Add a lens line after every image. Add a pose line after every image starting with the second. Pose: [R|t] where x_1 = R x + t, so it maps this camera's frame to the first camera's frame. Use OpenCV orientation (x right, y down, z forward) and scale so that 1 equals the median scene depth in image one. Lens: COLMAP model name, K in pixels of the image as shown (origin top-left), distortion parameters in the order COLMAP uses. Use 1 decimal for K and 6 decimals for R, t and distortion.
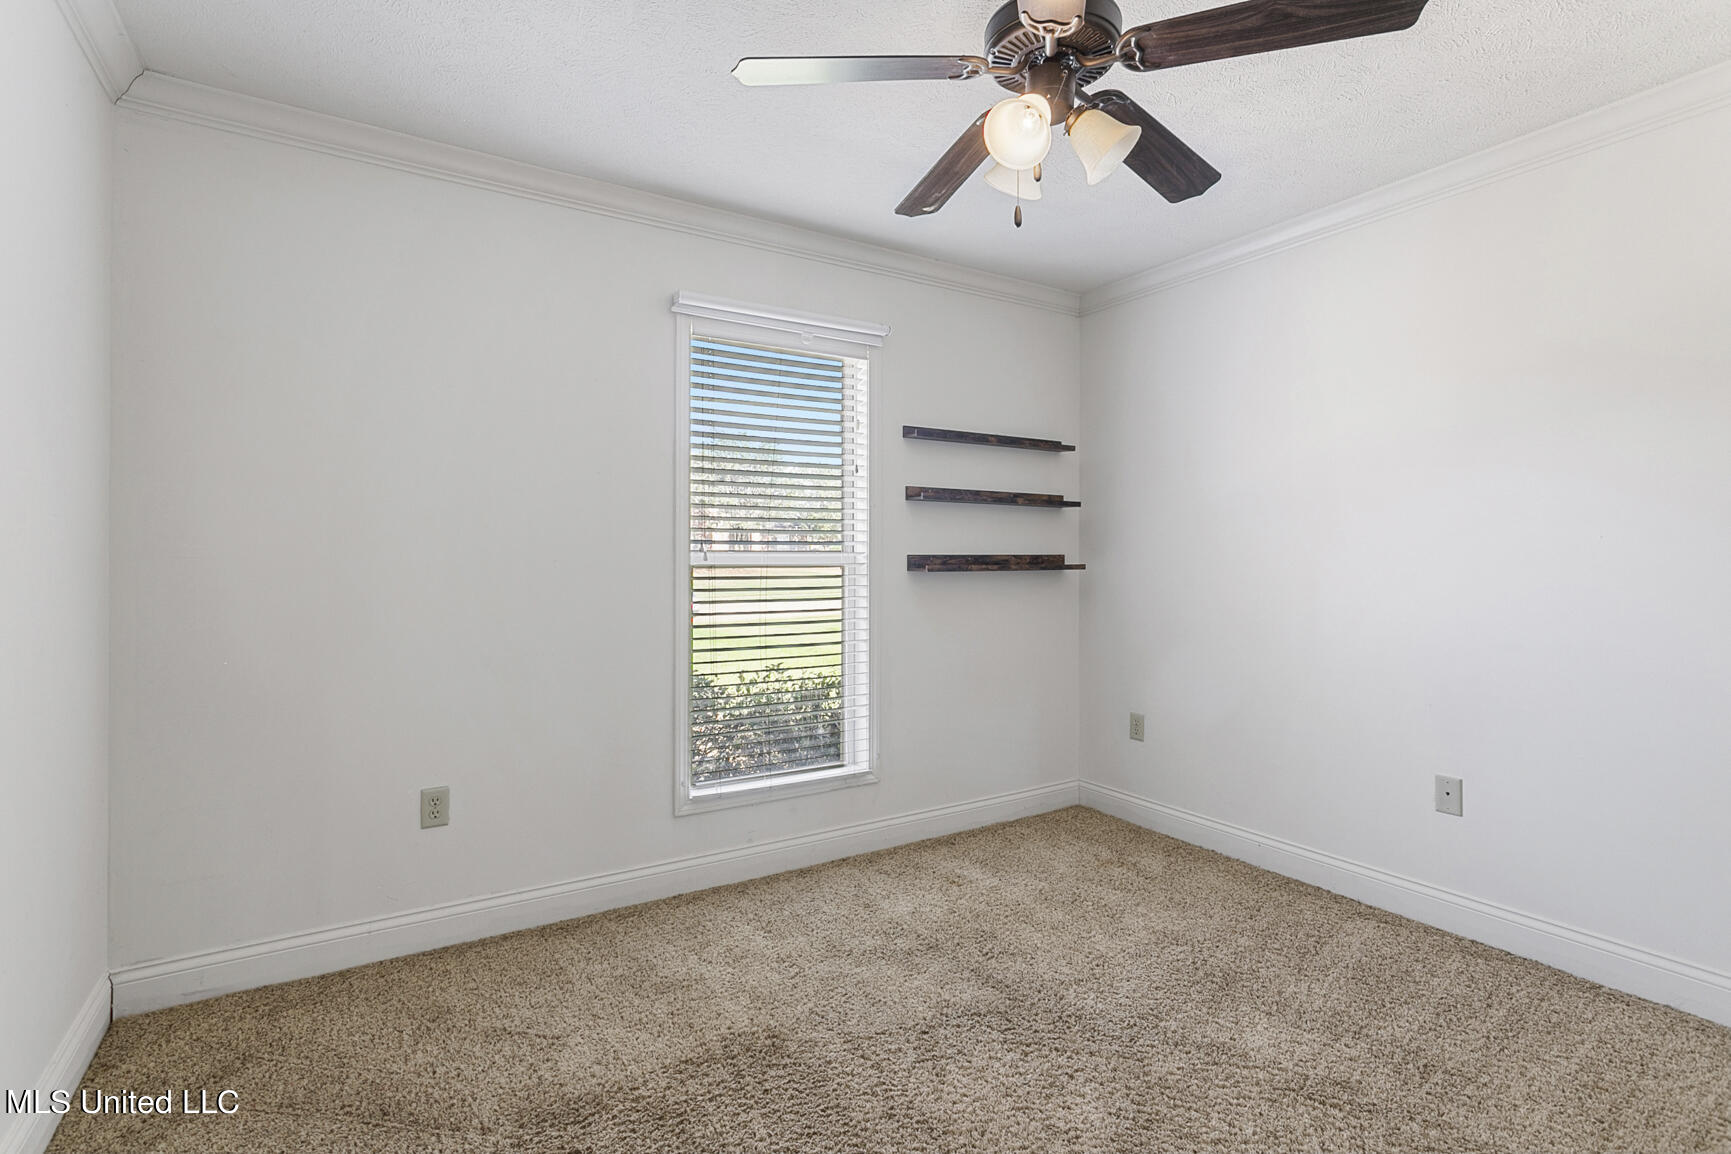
lens RADIAL K [[828.2, 0, 867.1], [0, 828.2, 538.7], [0, 0, 1]] dist [0.000617, 0.000862]
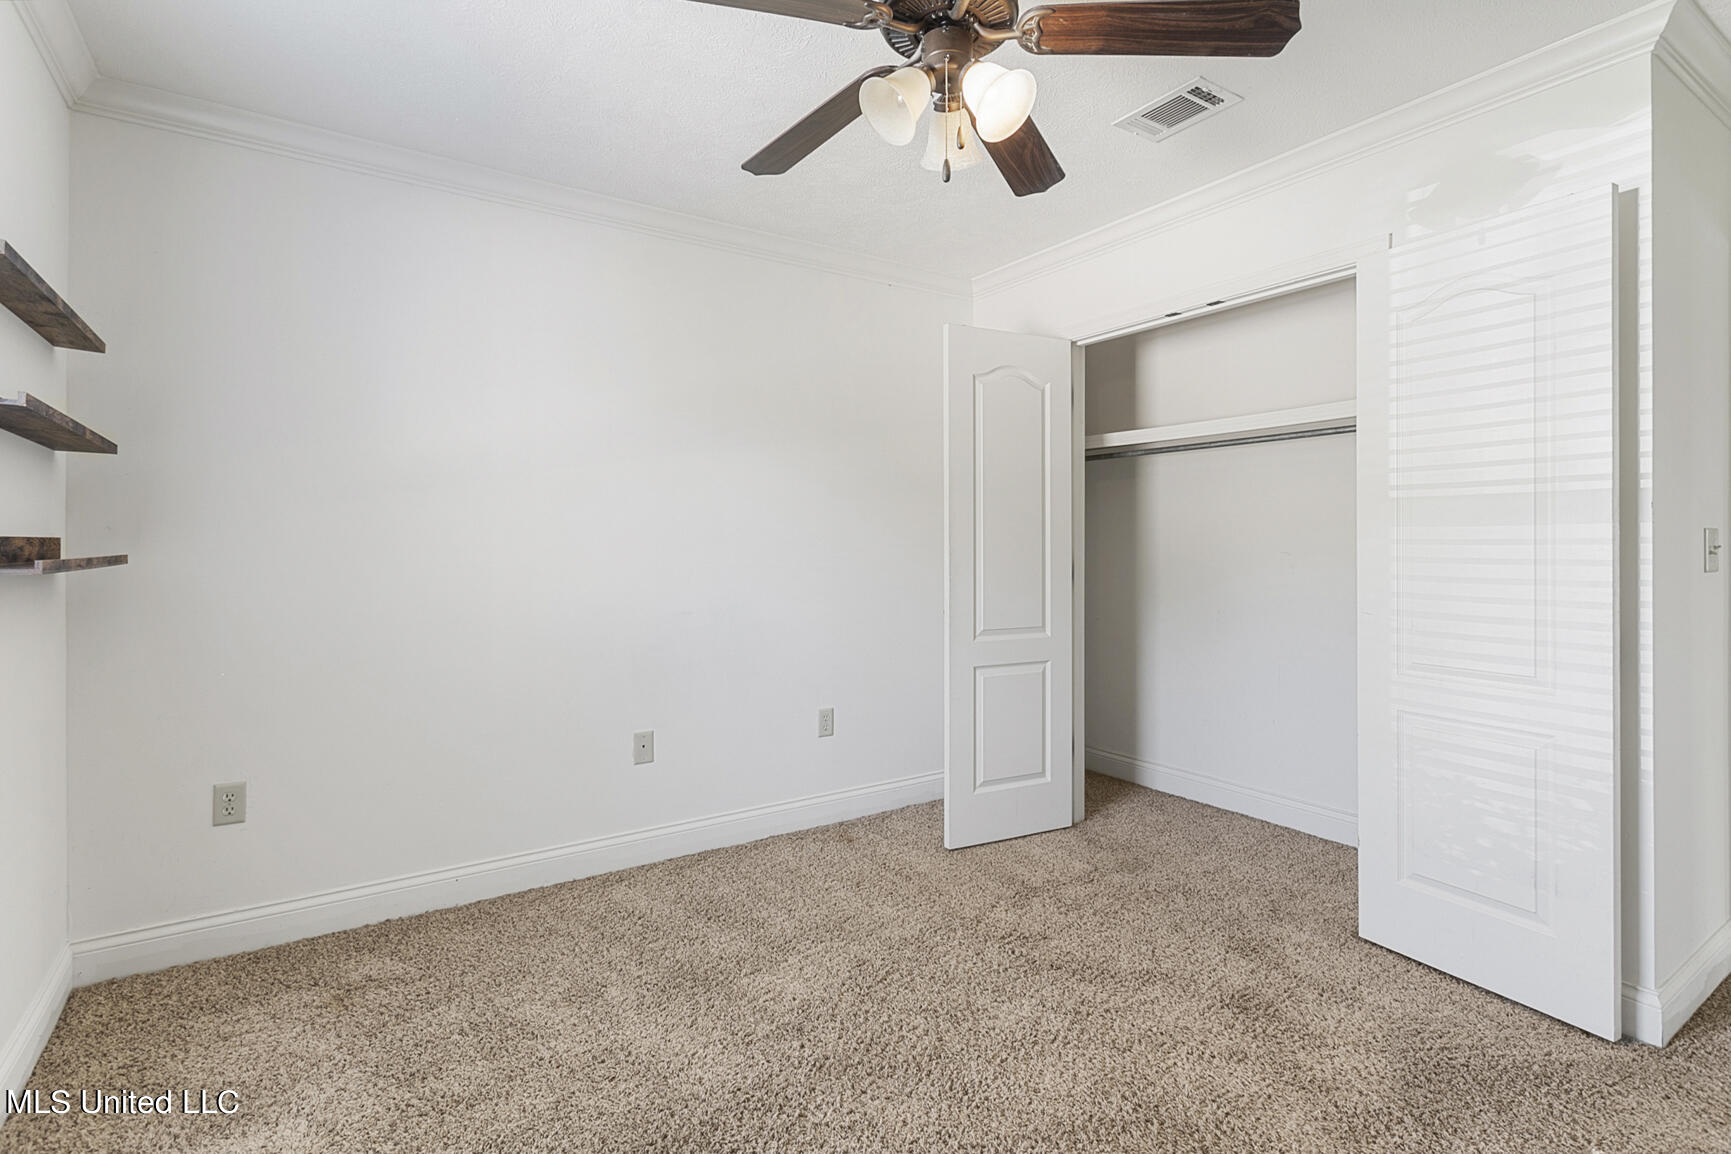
lens RADIAL K [[828.2, 0, 867.1], [0, 828.2, 538.7], [0, 0, 1]] dist [0.000617, 0.000862]
pose [[-0.024196, 0.007732, 0.999677, -0.442320], [-0.016174, 0.999836, -0.008125, 0.020868], [-0.999576, -0.016366, -0.024067, 0.681746]]
